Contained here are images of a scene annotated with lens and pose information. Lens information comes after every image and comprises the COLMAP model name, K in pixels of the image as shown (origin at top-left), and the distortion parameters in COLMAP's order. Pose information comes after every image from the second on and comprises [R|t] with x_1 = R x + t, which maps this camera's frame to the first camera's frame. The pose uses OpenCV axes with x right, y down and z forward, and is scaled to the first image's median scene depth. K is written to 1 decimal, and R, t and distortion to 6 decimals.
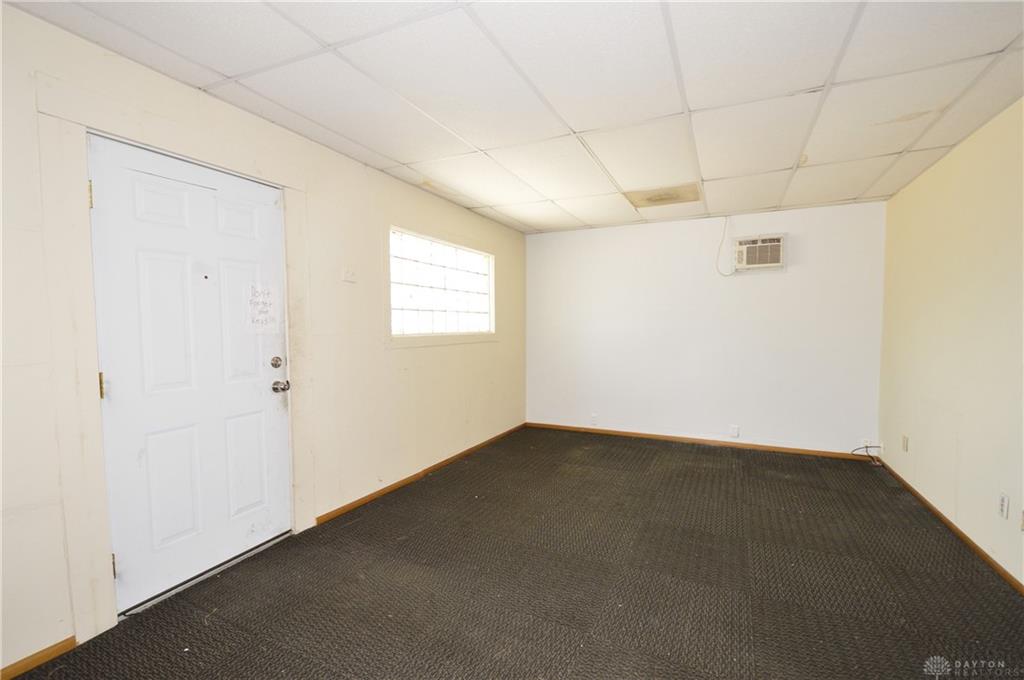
lens RADIAL K [[455.3, 0, 509.6], [0, 455.3, 348.0], [0, 0, 1]] dist [0.010412, -0.010326]
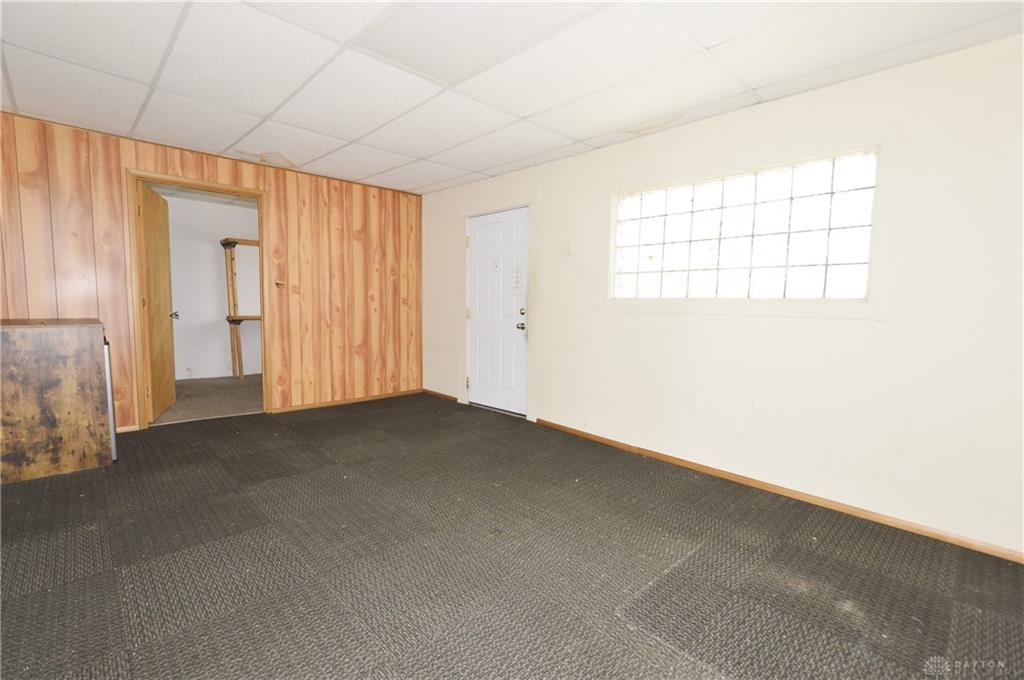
lens RADIAL K [[460.2, 0, 509.4], [0, 460.2, 347.2], [0, 0, 1]] dist [0.011929, -0.009024]
pose [[-0.351881, 0.087419, -0.931954, 0.694176], [-0.065930, 0.990842, 0.117836, -0.022315], [0.933720, 0.102908, -0.342895, 0.976096]]
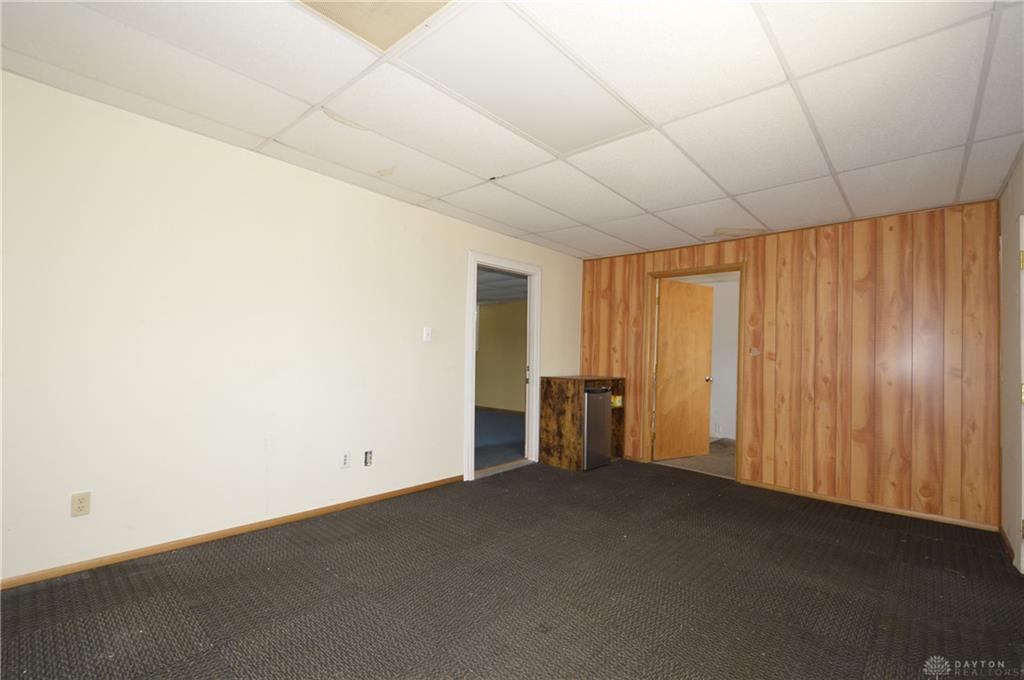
lens RADIAL K [[455.3, 0, 509.6], [0, 455.3, 348.0], [0, 0, 1]] dist [0.010412, -0.010326]
pose [[-0.957244, -0.019181, 0.288646, 0.093687], [-0.012758, 0.999628, 0.024115, -0.031249], [-0.289001, 0.019401, -0.957132, 1.248495]]
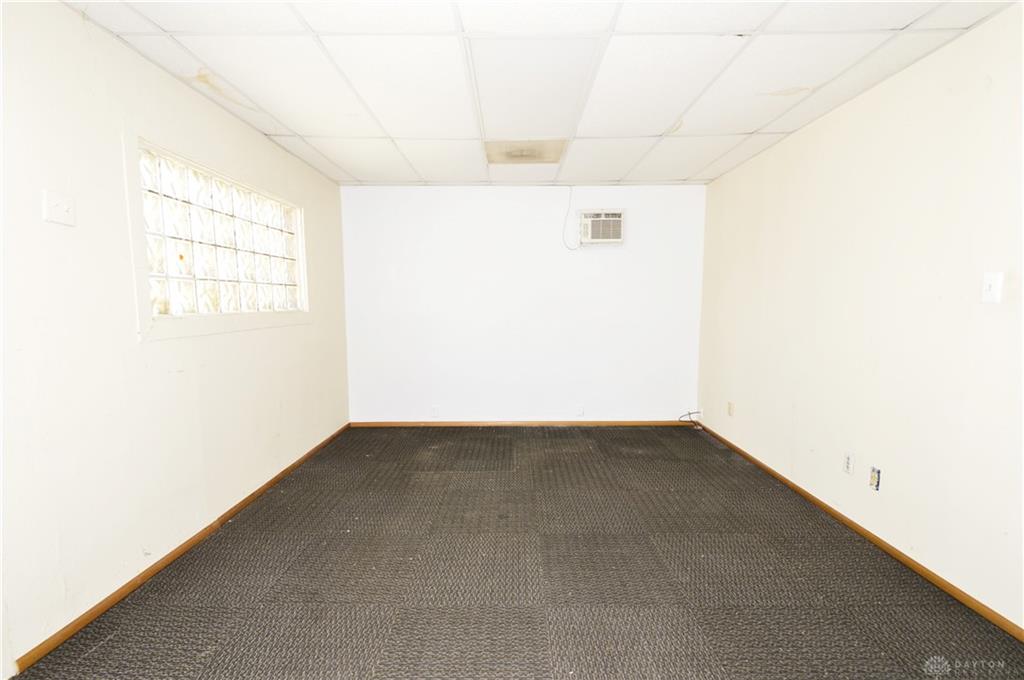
lens RADIAL K [[471.0, 0, 511.8], [0, 471.0, 347.9], [0, 0, 1]] dist [-0.000698, -0.000695]
pose [[0.902139, -0.043761, 0.429221, -0.079562], [0.023150, 0.998319, 0.053126, -0.009088], [-0.430824, -0.037991, 0.901636, 0.179214]]
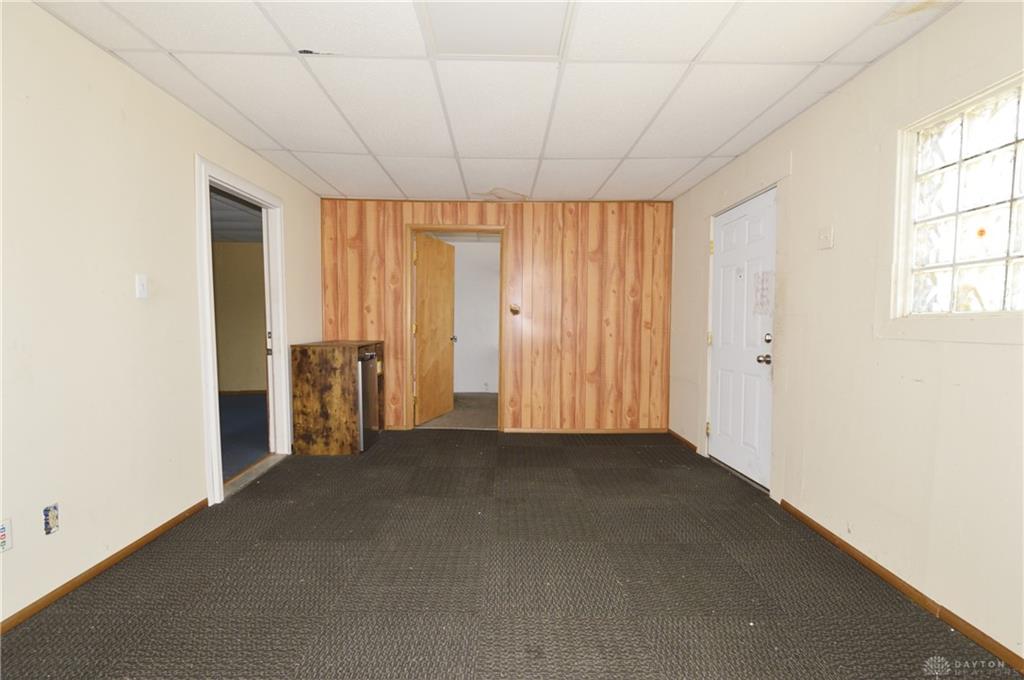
lens RADIAL K [[460.2, 0, 509.4], [0, 460.2, 347.2], [0, 0, 1]] dist [0.011929, -0.009024]
pose [[-0.895228, 0.021202, -0.445103, 0.381311], [-0.026425, 0.994584, 0.100525, -0.029270], [0.444823, 0.101754, -0.889819, 1.105884]]
